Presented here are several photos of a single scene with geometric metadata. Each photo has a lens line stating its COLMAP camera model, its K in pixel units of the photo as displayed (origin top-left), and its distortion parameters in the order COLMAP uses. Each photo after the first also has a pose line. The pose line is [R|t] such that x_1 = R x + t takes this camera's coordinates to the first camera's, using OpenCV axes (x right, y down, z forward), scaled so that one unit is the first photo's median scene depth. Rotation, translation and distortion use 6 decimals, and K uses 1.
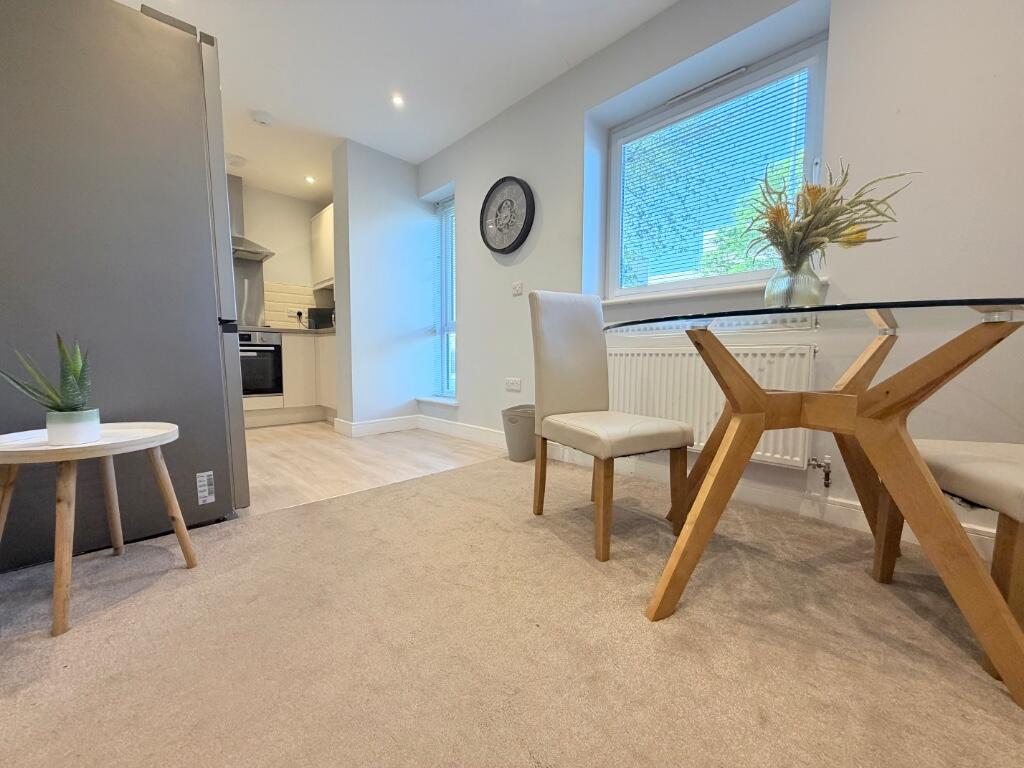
lens RADIAL K [[408.1, 0, 508.4], [0, 408.1, 382.4], [0, 0, 1]] dist [0.000795, -0.000246]
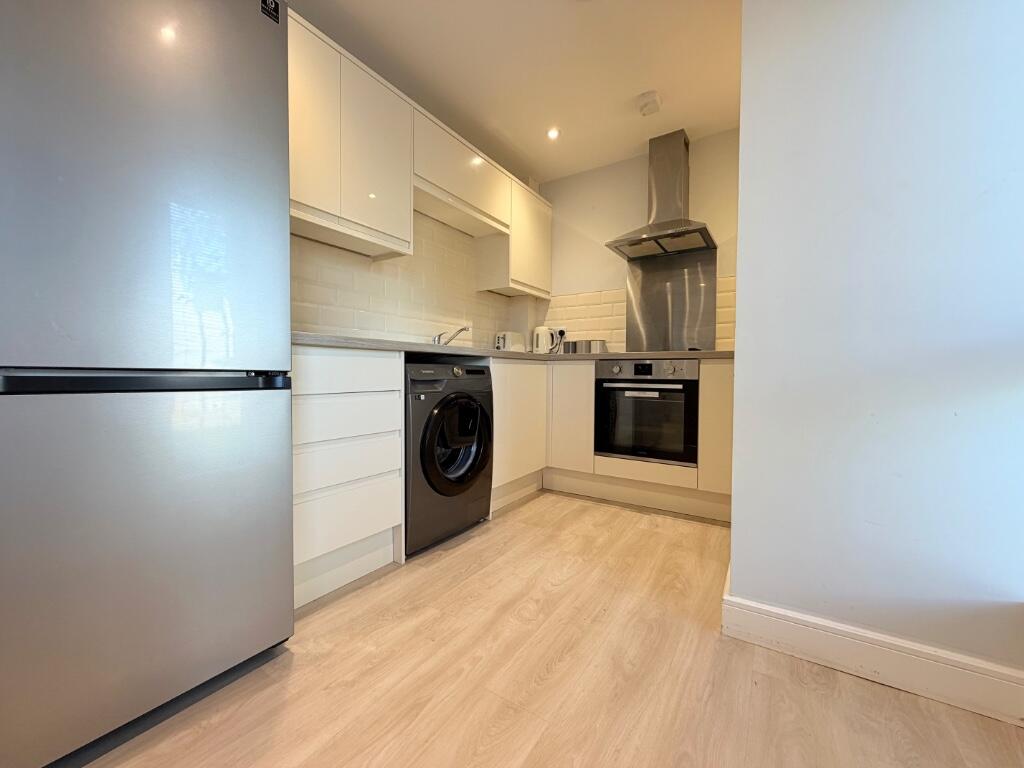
lens RADIAL K [[408.1, 0, 508.4], [0, 408.1, 382.4], [0, 0, 1]] dist [0.000795, -0.000246]
pose [[0.214331, 0.019453, -0.976567, -0.053664], [-0.067775, 0.997688, 0.004999, -0.072962], [0.974407, 0.065115, 0.215154, 0.613824]]
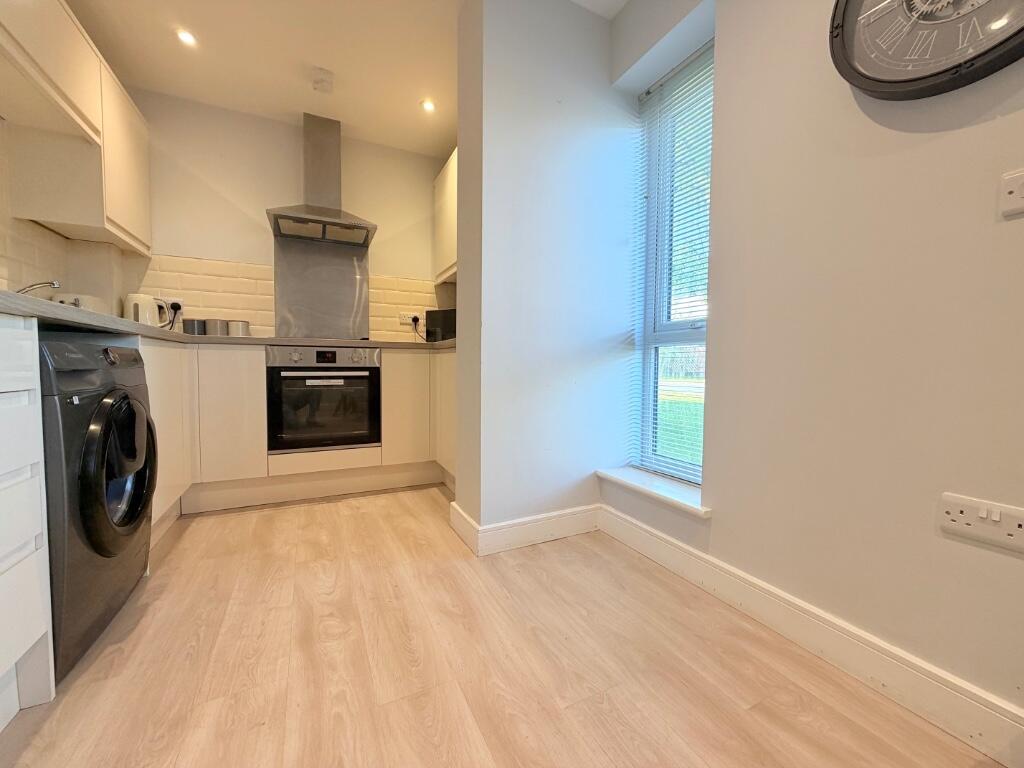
lens RADIAL K [[408.1, 0, 508.4], [0, 408.1, 382.4], [0, 0, 1]] dist [0.000795, -0.000246]
pose [[0.951256, 0.015948, -0.307989, -0.170336], [-0.022907, 0.999557, -0.018994, -0.060551], [0.307549, 0.025124, 0.951200, 0.455481]]
